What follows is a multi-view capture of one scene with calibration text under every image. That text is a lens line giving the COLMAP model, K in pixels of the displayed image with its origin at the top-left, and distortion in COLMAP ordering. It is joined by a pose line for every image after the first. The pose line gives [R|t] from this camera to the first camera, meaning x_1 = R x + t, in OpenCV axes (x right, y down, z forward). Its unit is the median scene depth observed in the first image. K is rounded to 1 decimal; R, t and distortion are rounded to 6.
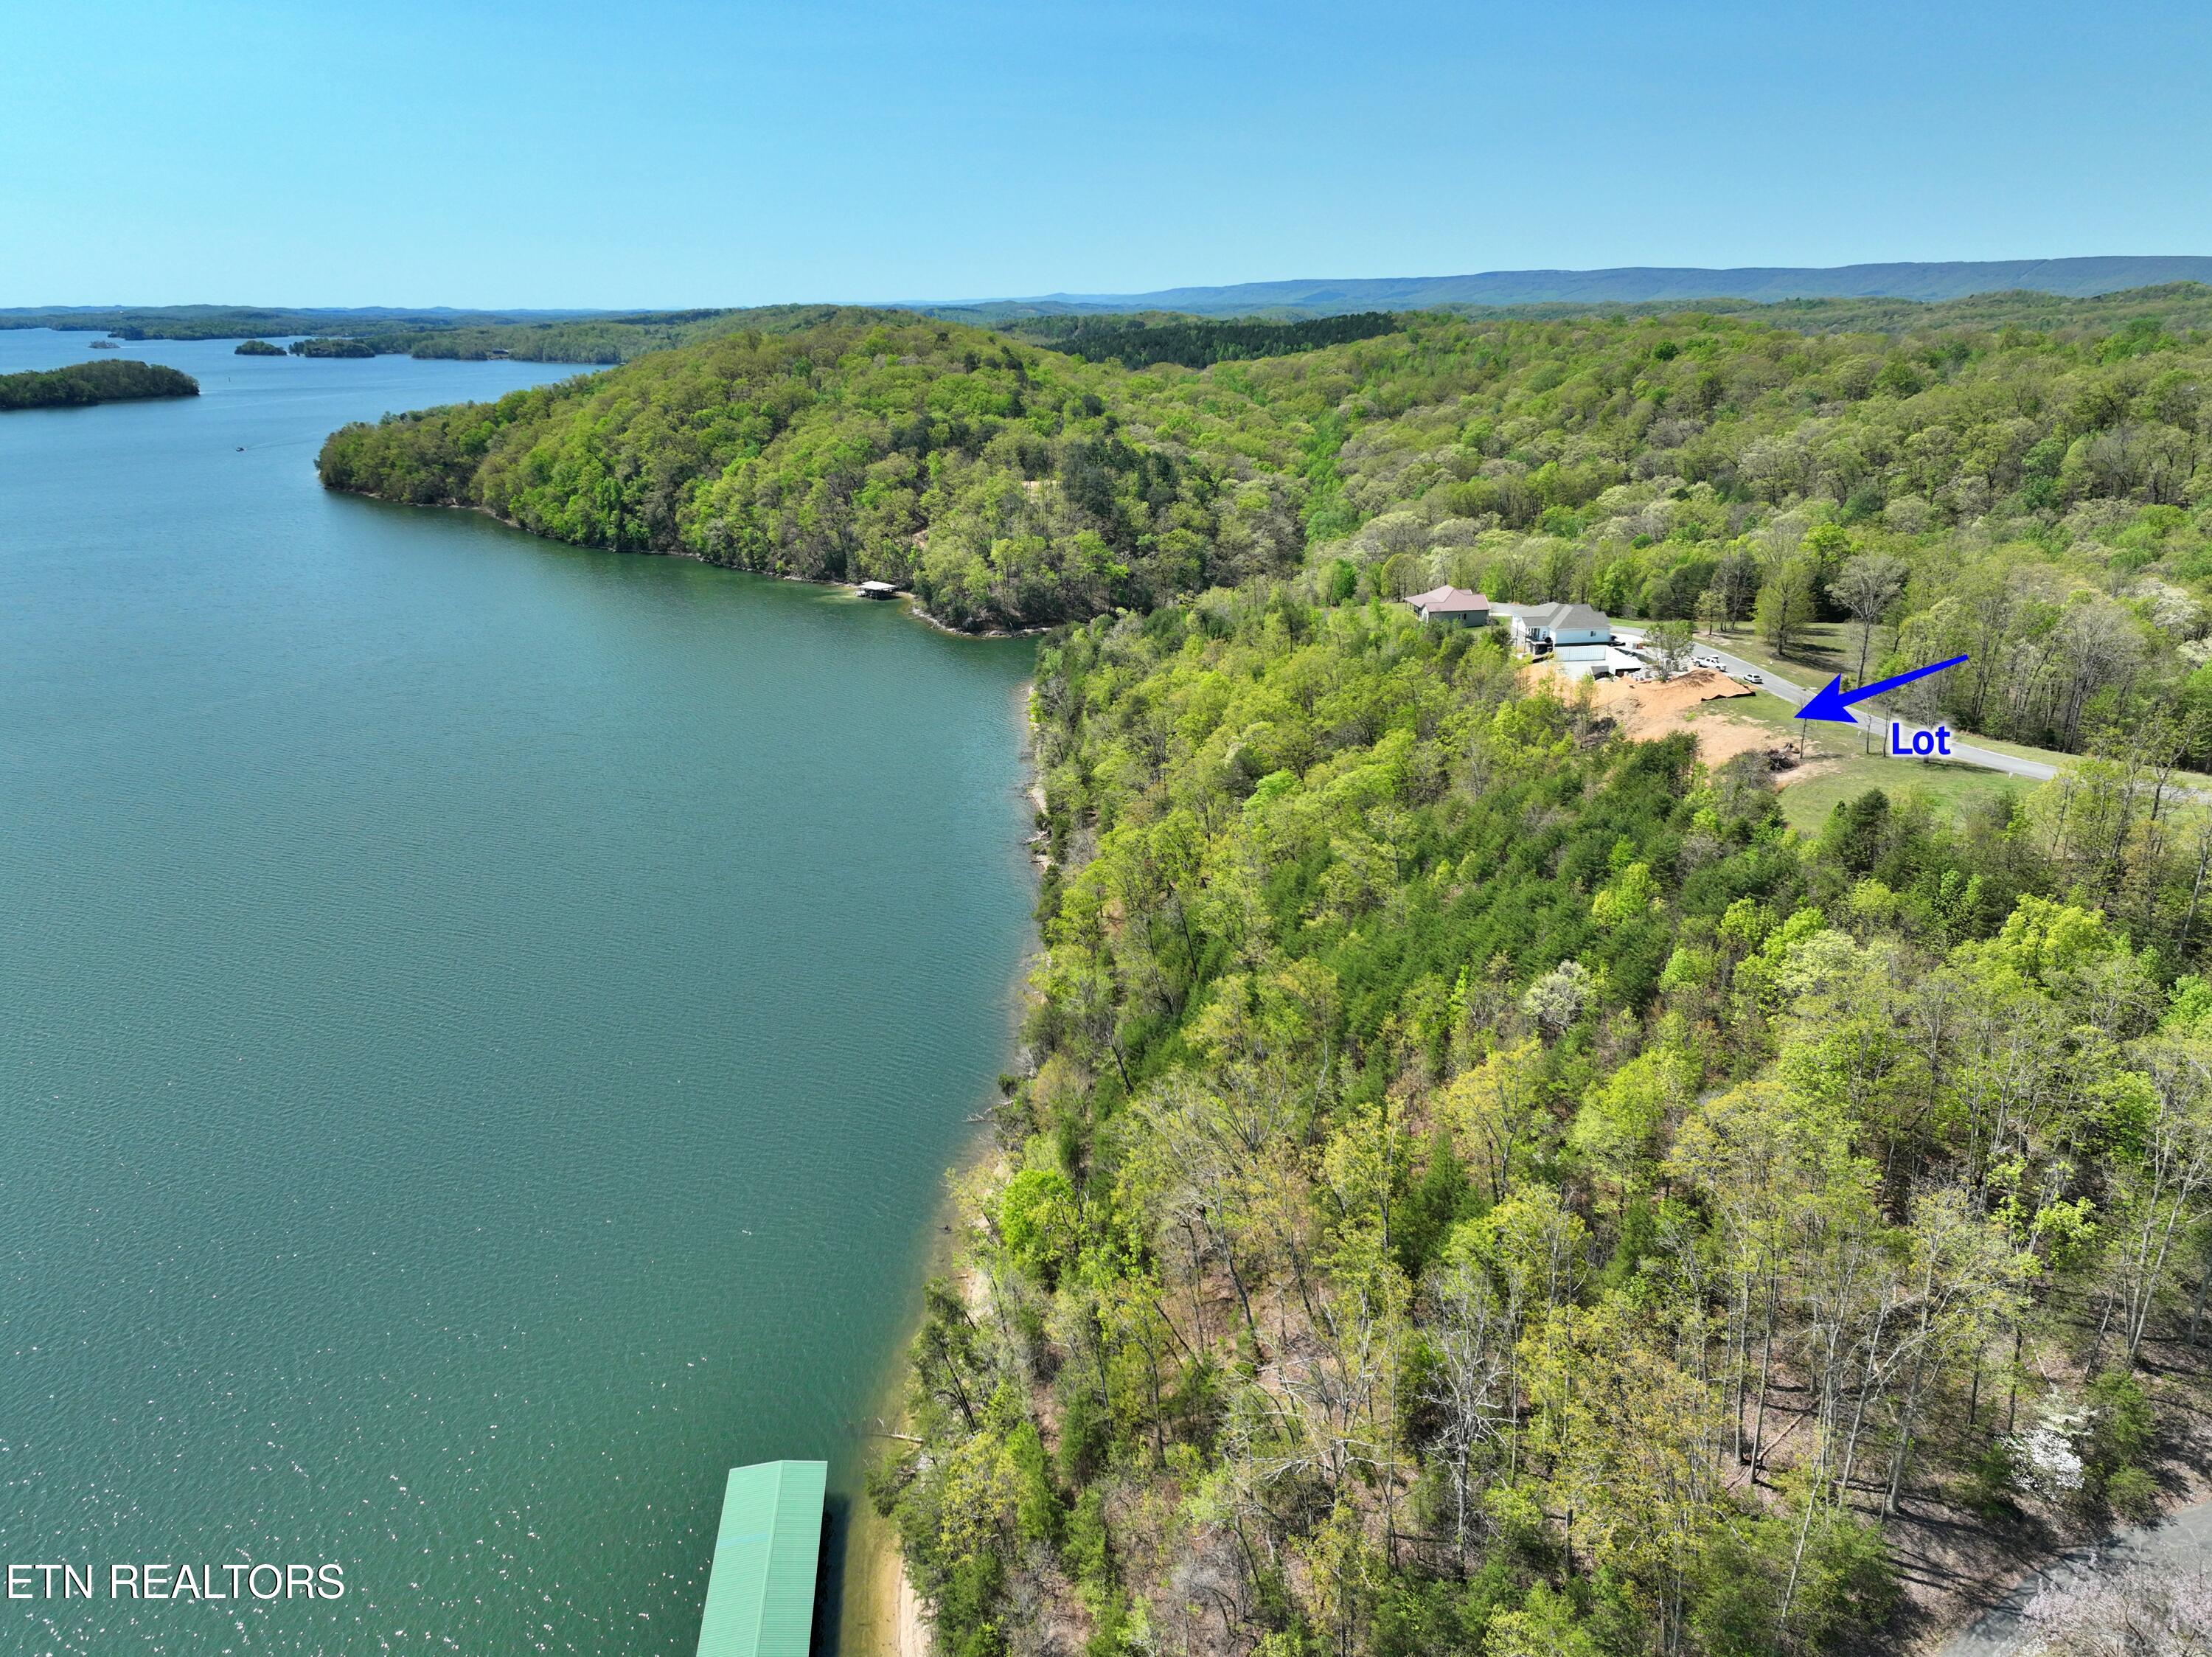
lens RADIAL K [[1559.6, 0, 1101.0], [0, 1559.6, 820.0], [0, 0, 1]] dist [0.004171, 0.012696]
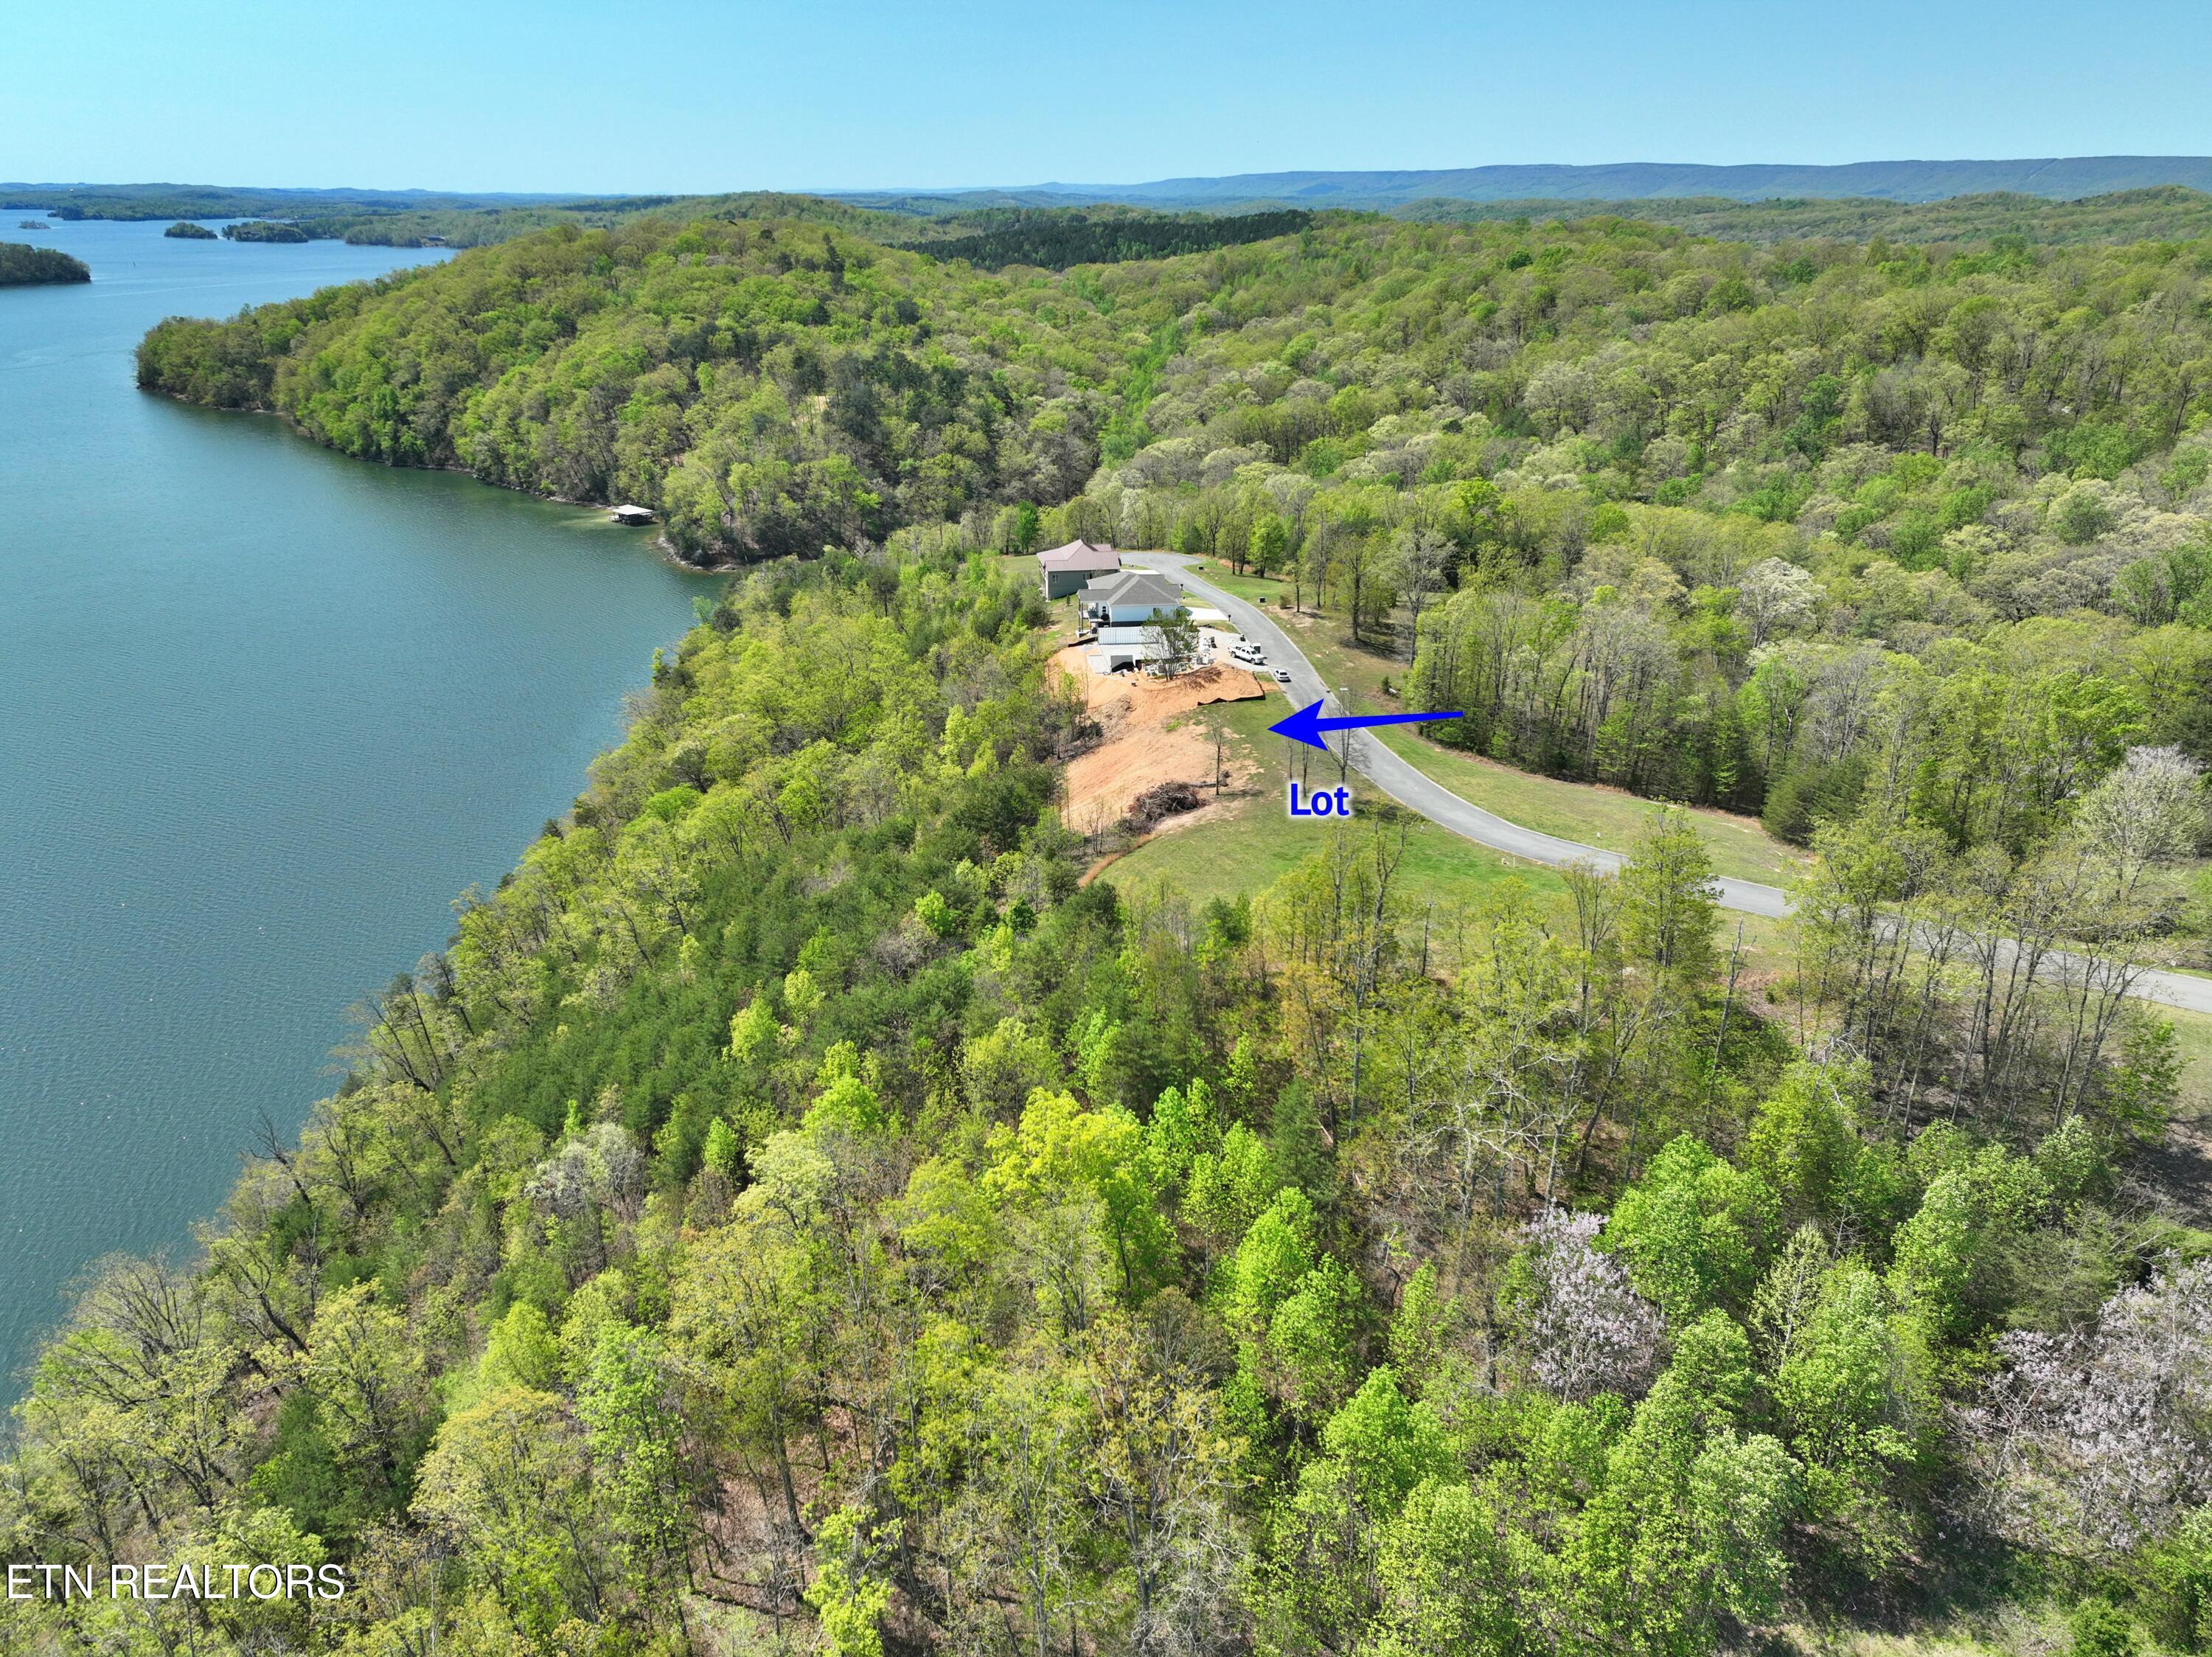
lens RADIAL K [[1559.6, 0, 1101.0], [0, 1559.6, 820.0], [0, 0, 1]] dist [0.004171, 0.012696]
pose [[0.999933, 0.011571, 0.000571, 0.121427], [-0.011584, 0.998002, 0.062117, -0.024135], [0.000149, -0.062120, 0.998069, 0.055161]]
